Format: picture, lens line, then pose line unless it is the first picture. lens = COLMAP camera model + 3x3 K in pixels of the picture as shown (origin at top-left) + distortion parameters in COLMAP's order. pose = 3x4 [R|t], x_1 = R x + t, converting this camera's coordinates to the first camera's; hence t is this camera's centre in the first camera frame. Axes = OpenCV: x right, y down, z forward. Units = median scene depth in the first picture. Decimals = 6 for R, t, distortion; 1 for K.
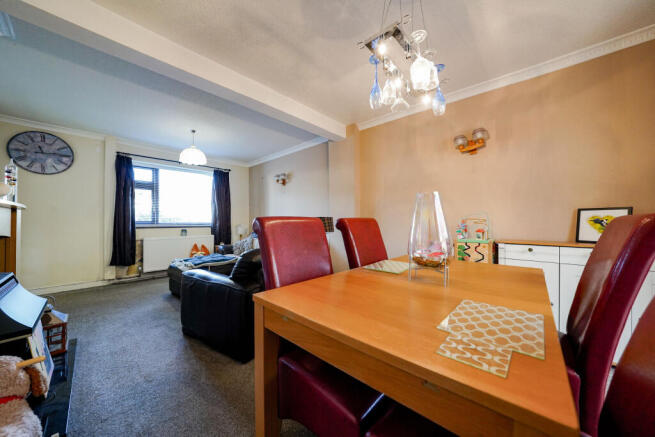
lens RADIAL K [[233.3, 0, 325.6], [0, 233.3, 216.2], [0, 0, 1]] dist [-0.018409, -0.000109]
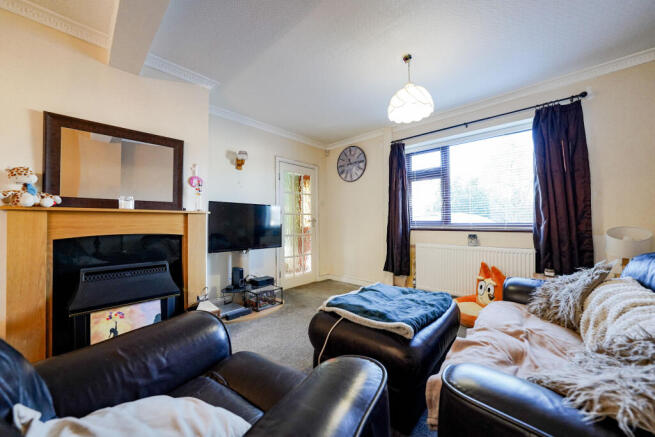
lens RADIAL K [[233.3, 0, 327.6], [0, 233.3, 216.6], [0, 0, 1]] dist [-0.018409, -0.000109]
pose [[0.022063, -0.019672, -0.999563, -0.031823], [0.029880, 0.999373, -0.019009, 0.013985], [0.999310, -0.029447, 0.022637, 0.727466]]
